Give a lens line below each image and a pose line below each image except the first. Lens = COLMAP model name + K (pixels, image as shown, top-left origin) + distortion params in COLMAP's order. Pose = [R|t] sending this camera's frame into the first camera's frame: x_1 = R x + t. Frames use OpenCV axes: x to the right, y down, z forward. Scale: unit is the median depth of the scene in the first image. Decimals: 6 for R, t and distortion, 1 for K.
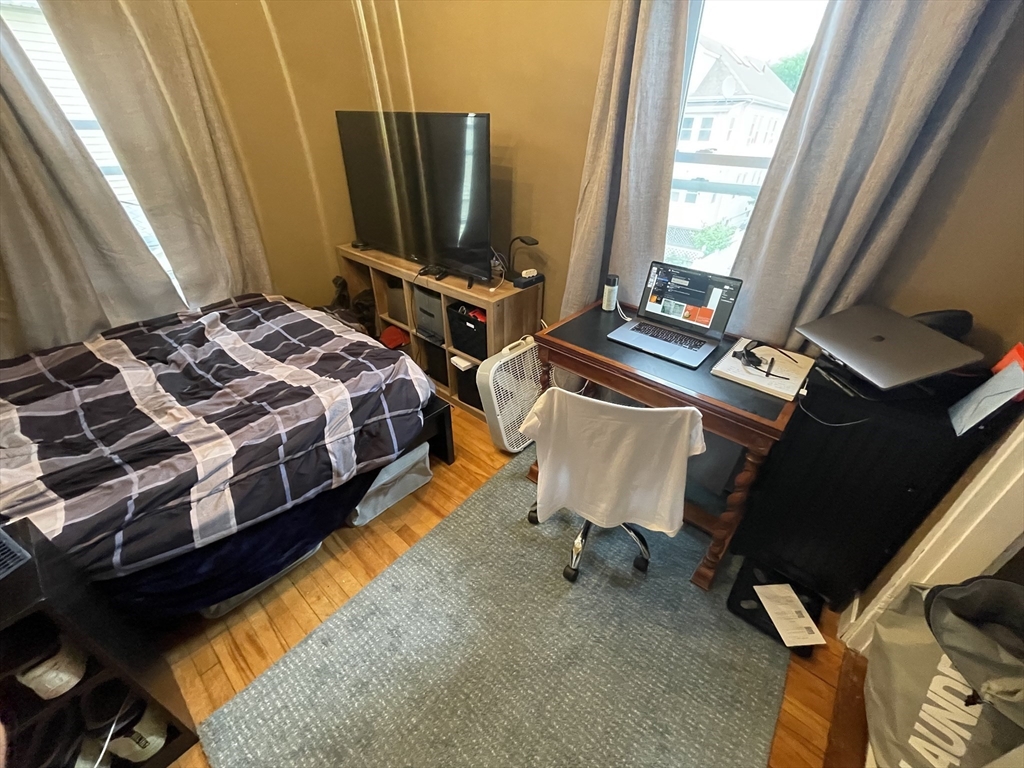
lens RADIAL K [[414.3, 0, 511.8], [0, 414.3, 383.2], [0, 0, 1]] dist [-0.003114, 0.000641]
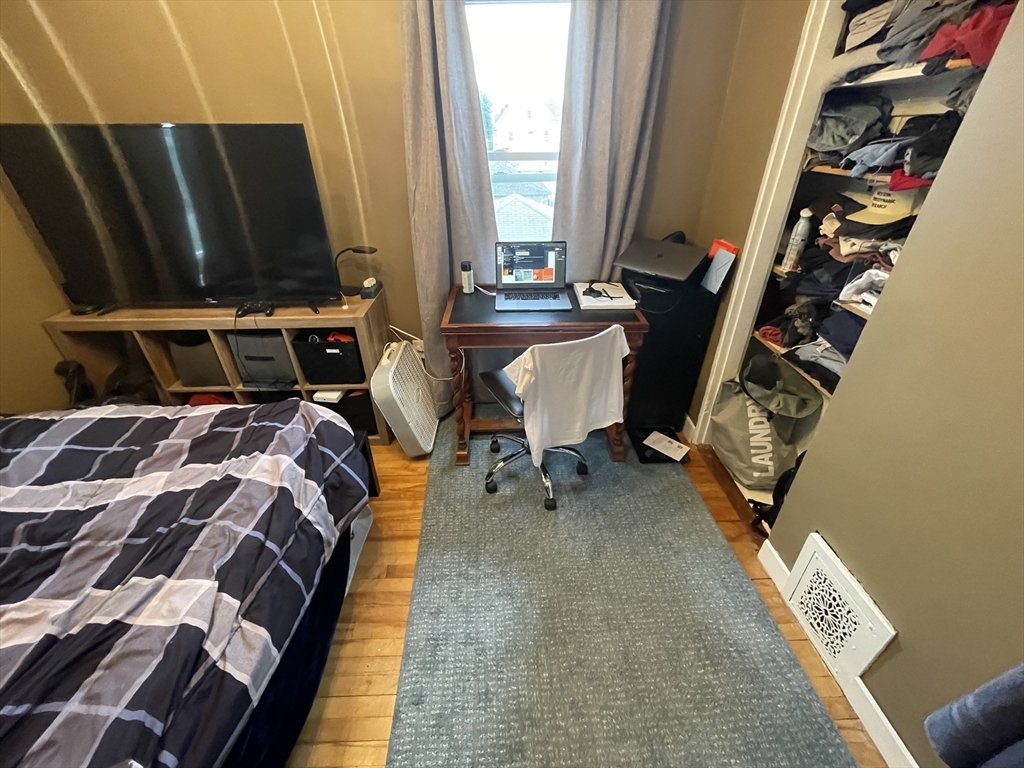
lens RADIAL K [[414.3, 0, 511.9], [0, 414.3, 383.4], [0, 0, 1]] dist [-0.003114, 0.000641]
pose [[0.733823, -0.370857, 0.569183, -0.493118], [0.378164, 0.919029, 0.111252, -0.035080], [-0.564354, 0.133605, 0.814650, 0.045436]]
